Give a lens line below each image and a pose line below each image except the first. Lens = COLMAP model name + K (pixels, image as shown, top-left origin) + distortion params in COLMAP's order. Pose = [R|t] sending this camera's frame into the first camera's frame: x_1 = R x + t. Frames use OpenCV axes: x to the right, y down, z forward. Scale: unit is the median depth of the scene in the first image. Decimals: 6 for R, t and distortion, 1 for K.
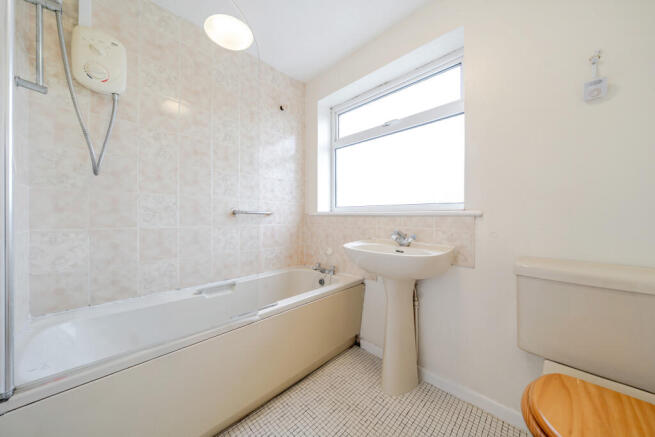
lens RADIAL K [[226.7, 0, 328.8], [0, 226.7, 215.0], [0, 0, 1]] dist [-0.000273, 0.000023]
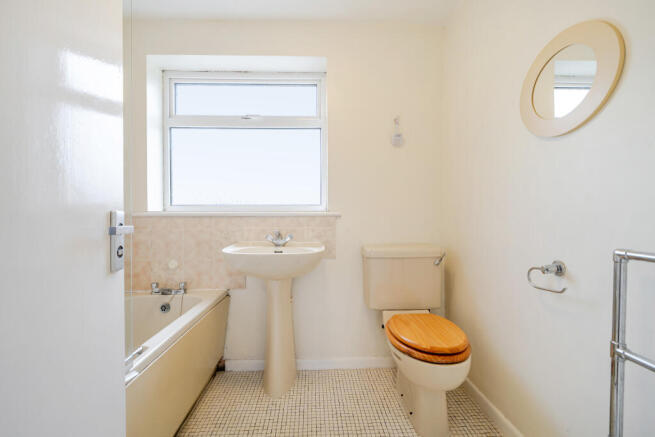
lens RADIAL K [[267.9, 0, 313.4], [0, 267.9, 214.0], [0, 0, 1]] dist [-0.000713, -0.000104]
pose [[0.679979, 0.002682, 0.733226, -0.398675], [0.002961, 0.999975, -0.006404, 0.001148], [-0.733225, 0.006526, 0.679954, 0.073112]]
